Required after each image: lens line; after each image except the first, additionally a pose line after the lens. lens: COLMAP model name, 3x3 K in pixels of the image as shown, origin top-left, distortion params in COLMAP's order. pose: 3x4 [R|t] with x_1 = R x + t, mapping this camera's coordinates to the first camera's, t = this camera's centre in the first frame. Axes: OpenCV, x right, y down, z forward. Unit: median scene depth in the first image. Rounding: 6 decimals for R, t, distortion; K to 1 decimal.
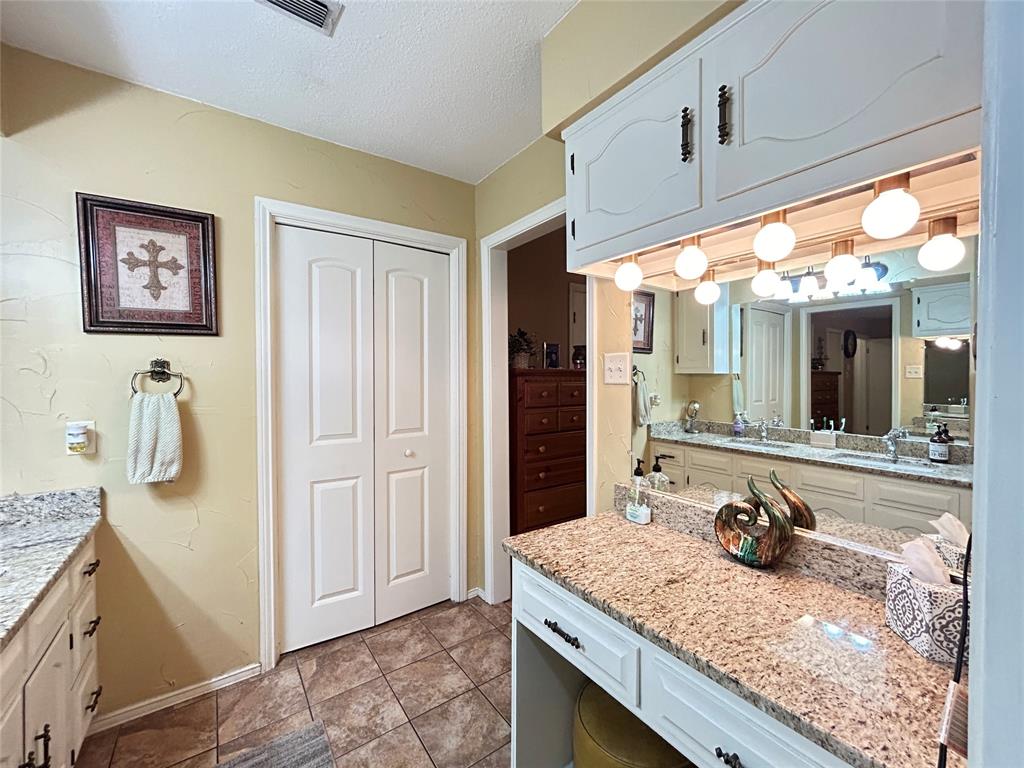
lens RADIAL K [[416.0, 0, 508.1], [0, 416.0, 383.5], [0, 0, 1]] dist [-0.000520, 0.001080]
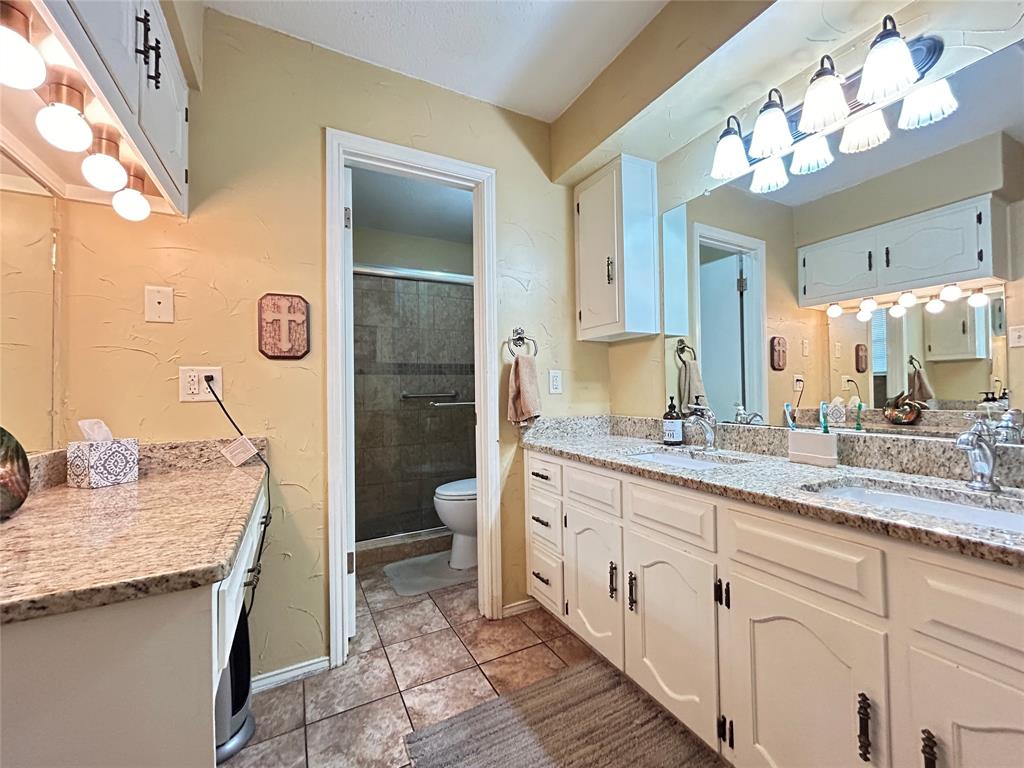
lens RADIAL K [[416.0, 0, 515.4], [0, 416.0, 382.0], [0, 0, 1]] dist [-0.000520, 0.001080]
pose [[-0.990685, 0.020668, 0.134598, -0.560486], [0.020988, 0.999779, 0.000964, 0.231348], [-0.134548, 0.003780, -0.990900, 1.908176]]
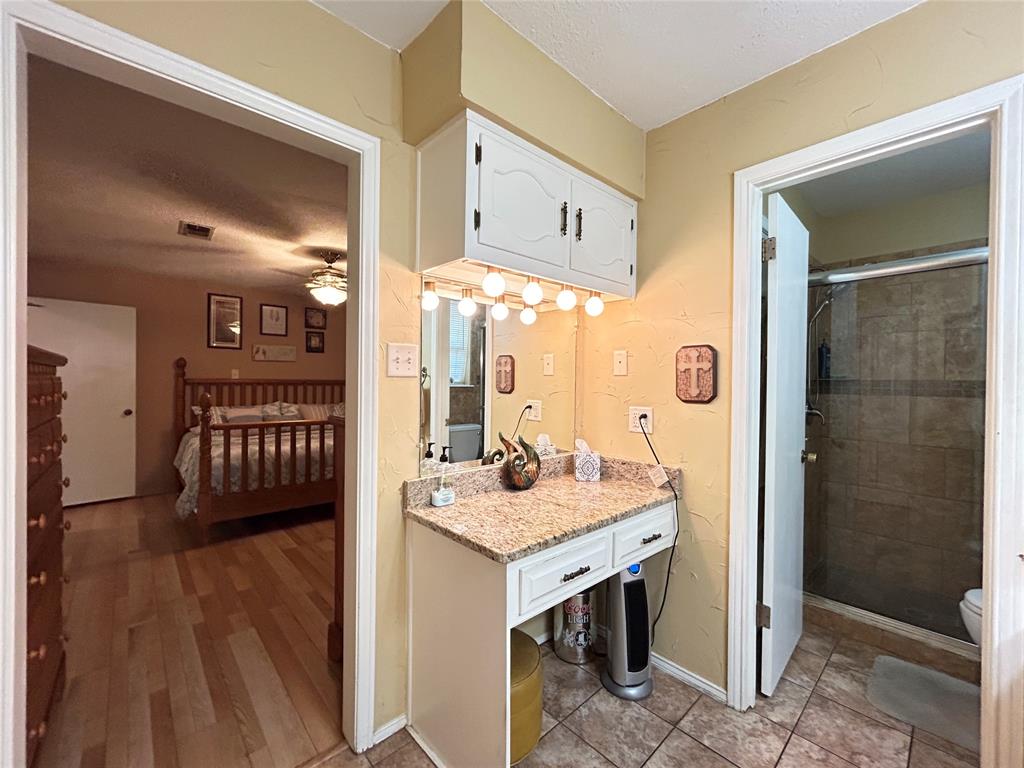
lens RADIAL K [[416.0, 0, 509.3], [0, 416.0, 383.1], [0, 0, 1]] dist [-0.000520, 0.001080]
pose [[-0.121121, -0.004147, 0.992629, -1.168126], [0.007963, 0.999955, 0.005149, 0.021910], [-0.992606, 0.008528, -0.121083, 1.453267]]
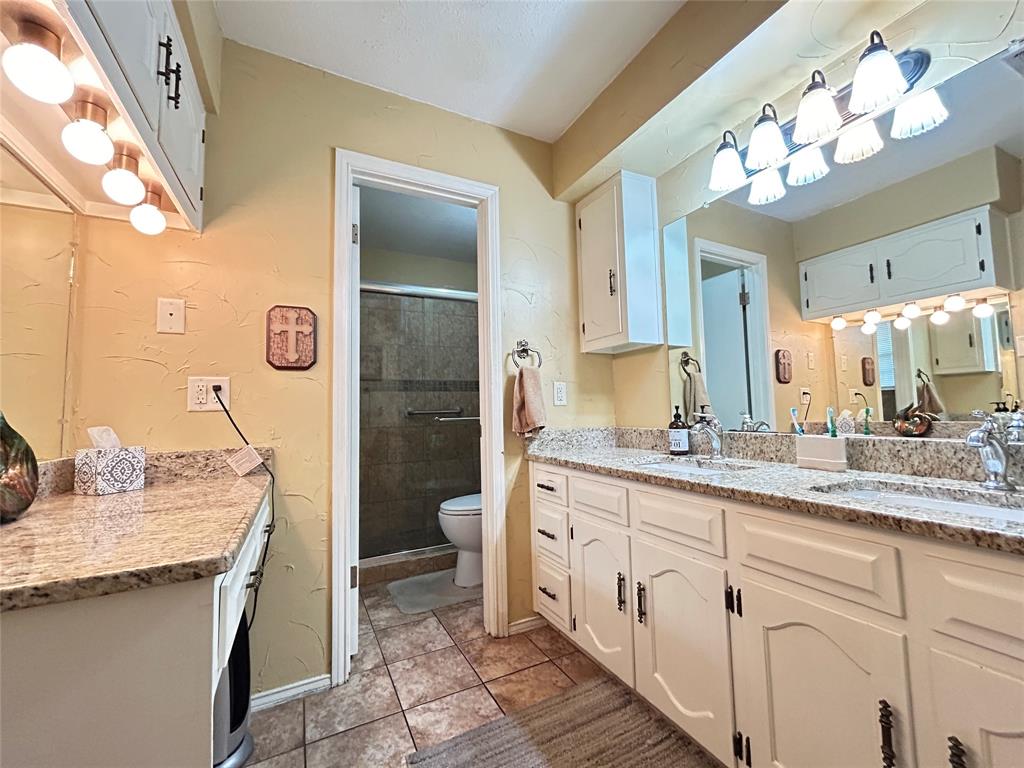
lens RADIAL K [[416.0, 0, 515.5], [0, 416.0, 381.7], [0, 0, 1]] dist [-0.000520, 0.001080]
pose [[-0.988828, 0.035449, 0.144787, -0.563148], [0.028307, 0.998293, -0.051093, 0.281249], [-0.146351, -0.046424, -0.988143, 1.912507]]
